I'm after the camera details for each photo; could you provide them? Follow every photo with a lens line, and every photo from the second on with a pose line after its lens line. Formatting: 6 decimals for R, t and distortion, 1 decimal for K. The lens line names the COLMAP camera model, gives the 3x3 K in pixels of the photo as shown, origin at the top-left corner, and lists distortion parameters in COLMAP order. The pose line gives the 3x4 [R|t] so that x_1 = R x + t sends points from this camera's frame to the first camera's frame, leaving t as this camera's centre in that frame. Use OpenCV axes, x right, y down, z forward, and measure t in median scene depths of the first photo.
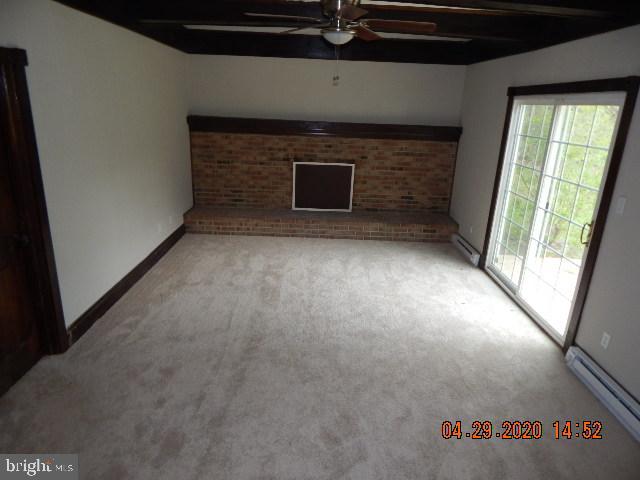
lens RADIAL K [[421.2, 0, 319.3], [0, 421.2, 238.9], [0, 0, 1]] dist [0.005005, -0.008984]
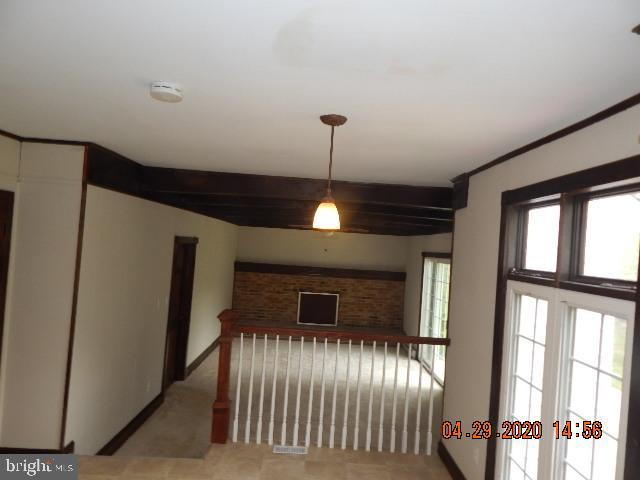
lens RADIAL K [[421.2, 0, 317.6], [0, 421.2, 237.7], [0, 0, 1]] dist [0.005005, -0.008984]
pose [[0.999737, 0.022865, 0.001955, -0.001367], [-0.020989, 0.945504, -0.324932, 0.129341], [-0.009278, 0.324805, 0.945735, -0.525471]]
